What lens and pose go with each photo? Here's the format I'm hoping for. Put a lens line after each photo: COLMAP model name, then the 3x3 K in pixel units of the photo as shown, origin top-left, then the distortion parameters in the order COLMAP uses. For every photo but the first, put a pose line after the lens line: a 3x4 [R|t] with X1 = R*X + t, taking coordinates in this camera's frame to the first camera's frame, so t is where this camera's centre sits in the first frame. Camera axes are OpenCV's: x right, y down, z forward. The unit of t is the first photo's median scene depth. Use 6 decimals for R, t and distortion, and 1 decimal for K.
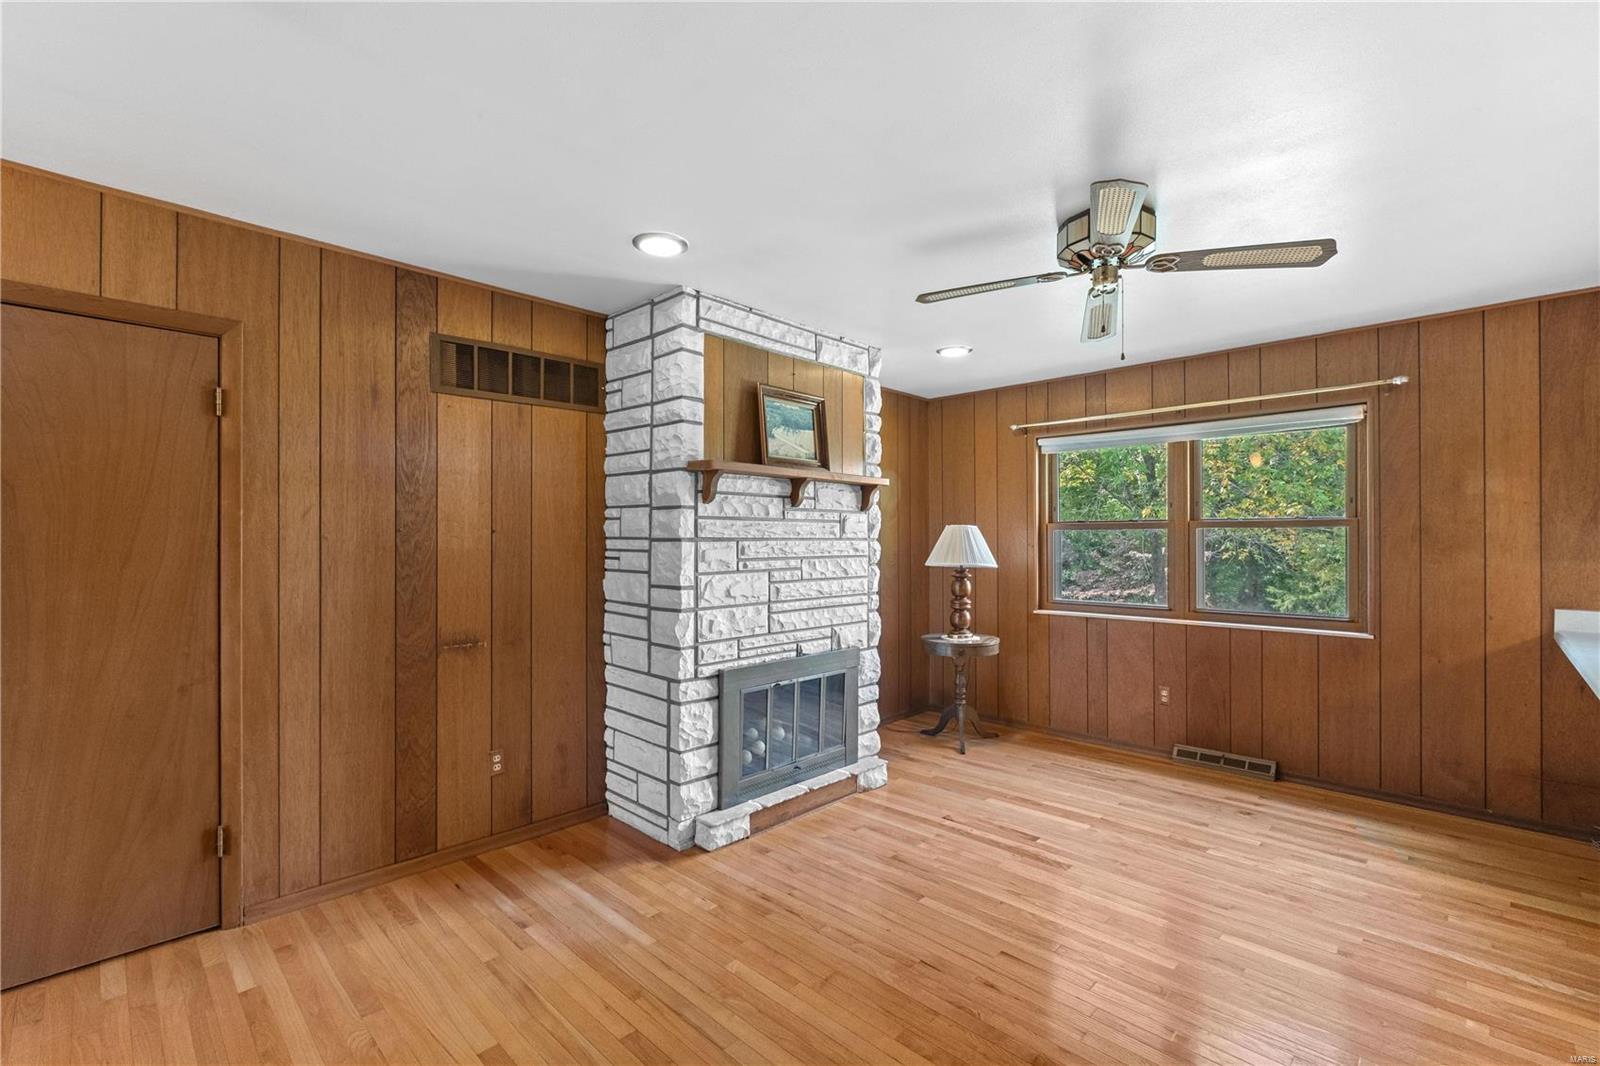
lens RADIAL K [[696.3, 0, 761.5], [0, 696.3, 538.3], [0, 0, 1]] dist [-0.001981, -0.000139]
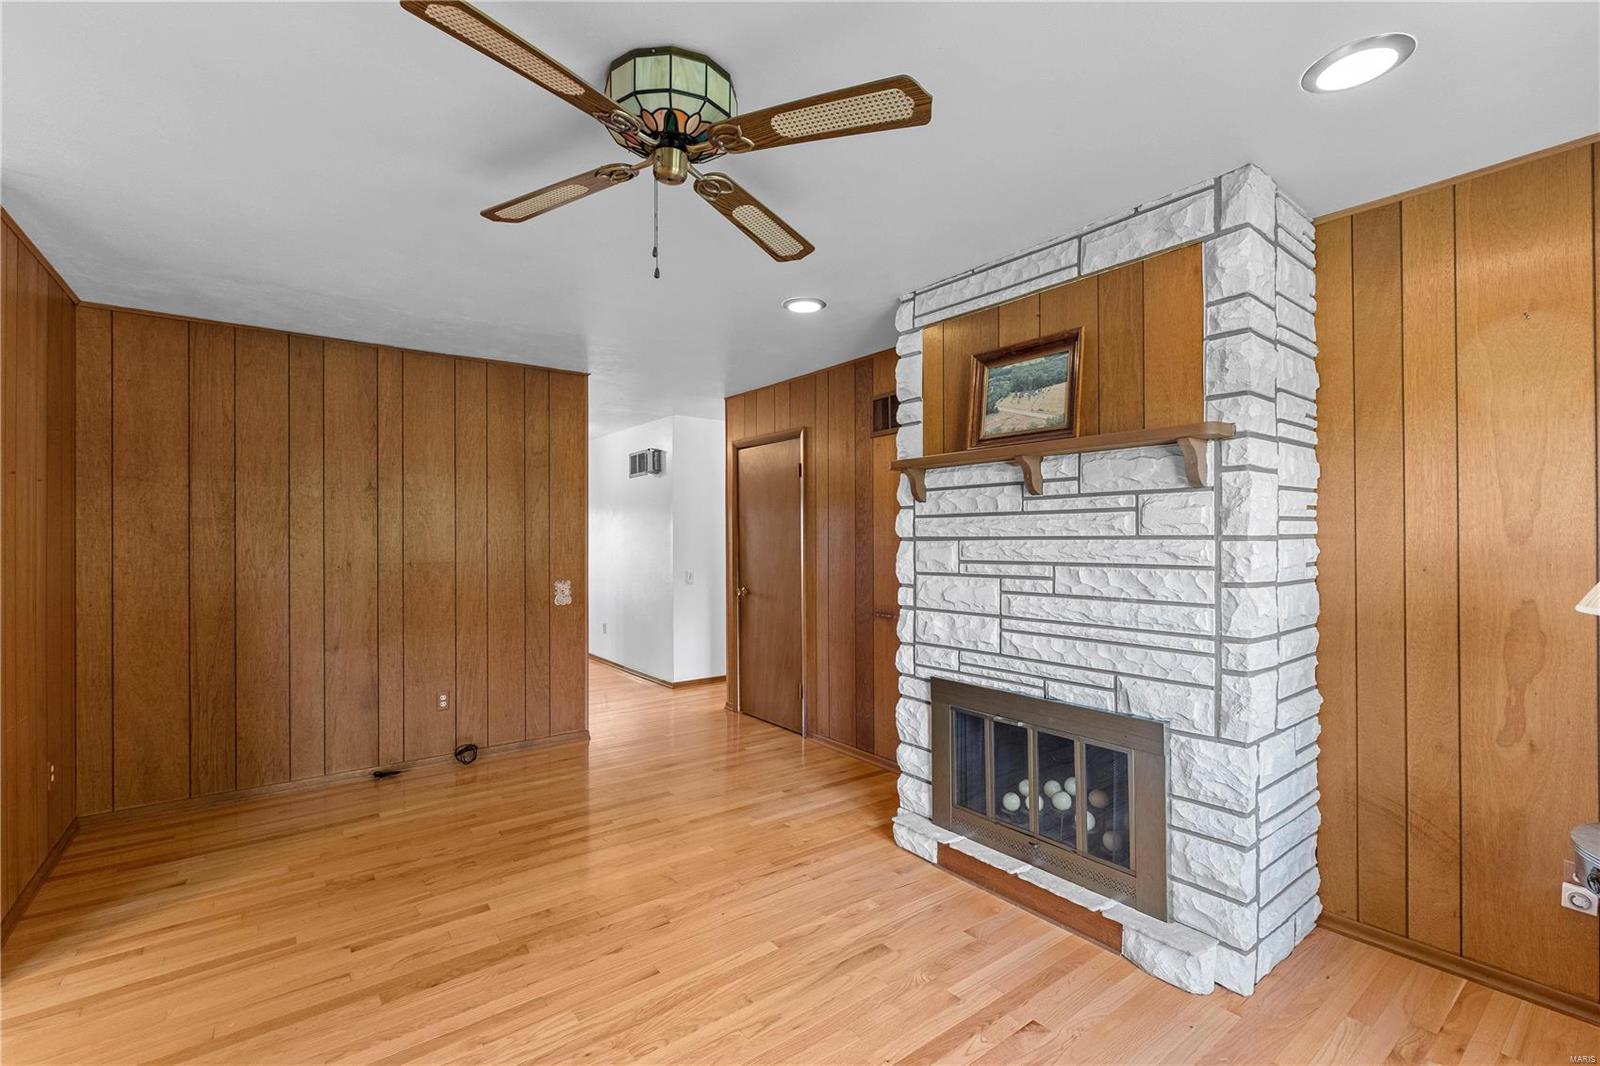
lens RADIAL K [[706.6, 0, 800.0], [0, 706.6, 533.0], [0, 0, 1]] dist [0.001381, 0.000101]
pose [[-0.119149, -0.005400, -0.992862, 0.882445], [0.008863, 0.999940, -0.006502, -0.001574], [0.992837, -0.009575, -0.119094, 0.895892]]
